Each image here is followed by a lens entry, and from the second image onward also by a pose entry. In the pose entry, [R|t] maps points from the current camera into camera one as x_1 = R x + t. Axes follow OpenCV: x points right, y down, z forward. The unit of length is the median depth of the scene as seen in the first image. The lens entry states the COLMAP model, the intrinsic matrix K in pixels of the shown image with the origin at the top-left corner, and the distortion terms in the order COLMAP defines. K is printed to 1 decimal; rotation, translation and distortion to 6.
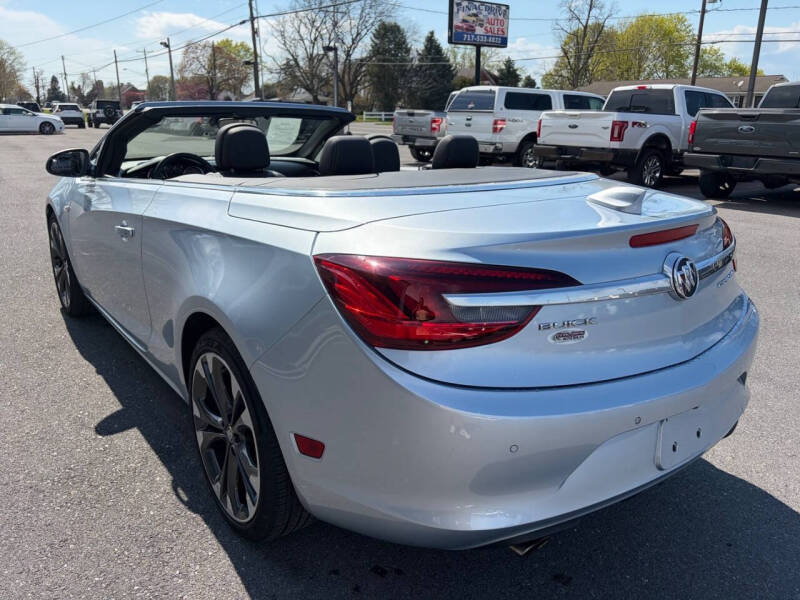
lens RADIAL K [[611.8, 0, 403.2], [0, 611.8, 301.3], [0, 0, 1]] dist [0.003009, -0.010700]
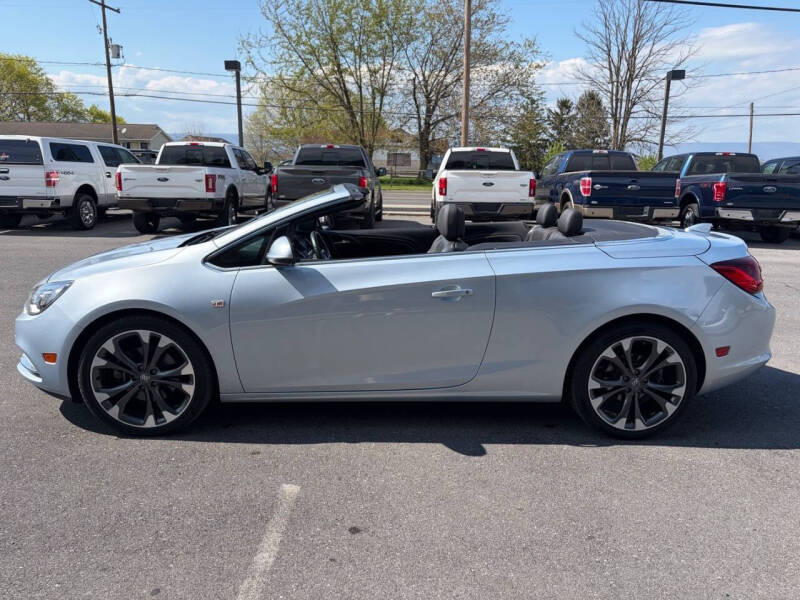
lens RADIAL K [[600.5, 0, 408.5], [0, 600.5, 298.5], [0, 0, 1]] dist [0.007675, -0.005258]
pose [[0.572011, -0.178241, 0.800646, -0.114105], [0.229586, 0.971880, 0.052336, -0.014415], [-0.787460, 0.153880, 0.596848, 0.026548]]
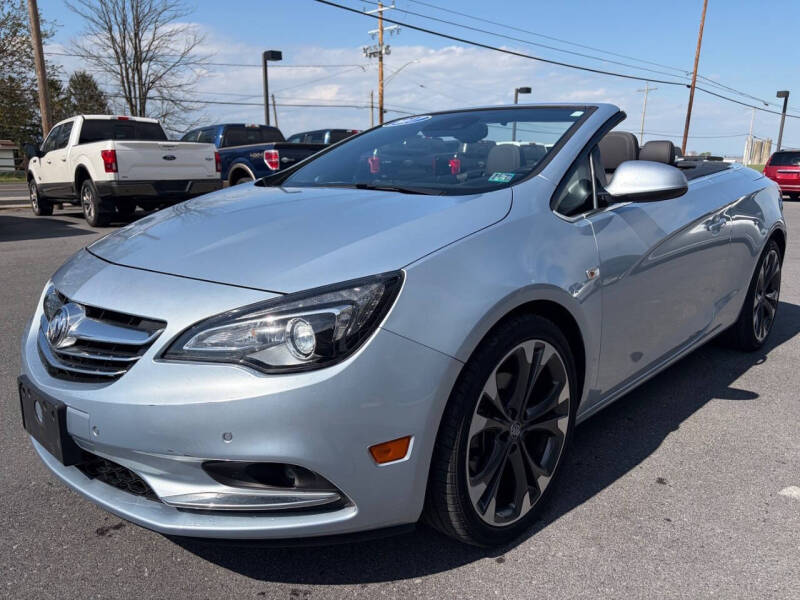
lens RADIAL K [[600.5, 0, 408.5], [0, 600.5, 298.5], [0, 0, 1]] dist [0.007675, -0.005258]
pose [[-0.166302, -0.229400, 0.959020, -0.109551], [0.277626, 0.922328, 0.268766, -0.033518], [-0.946186, 0.310945, -0.089698, 0.127134]]
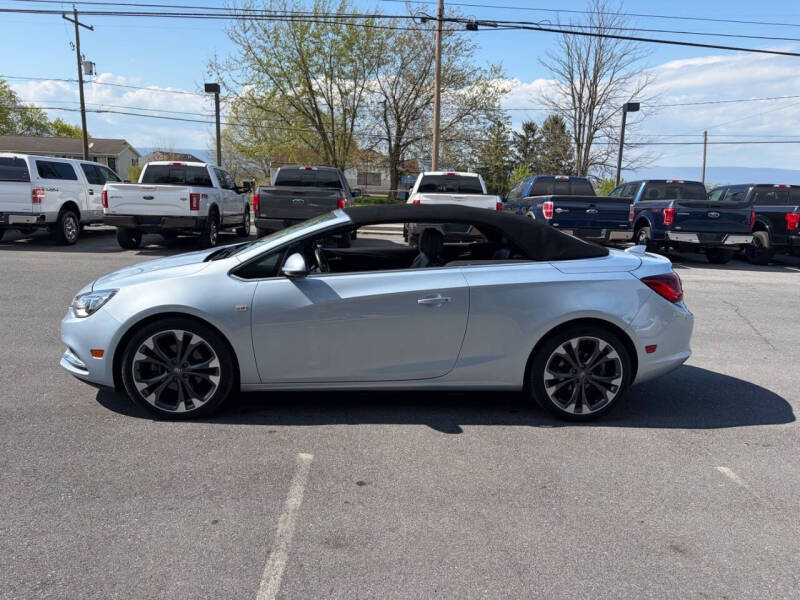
lens RADIAL K [[600.5, 0, 408.5], [0, 600.5, 298.5], [0, 0, 1]] dist [0.007675, -0.005258]
pose [[0.528817, -0.150859, 0.835221, -0.133659], [0.222493, 0.974302, 0.035109, -0.014321], [-0.819054, 0.167264, 0.548793, 0.017847]]
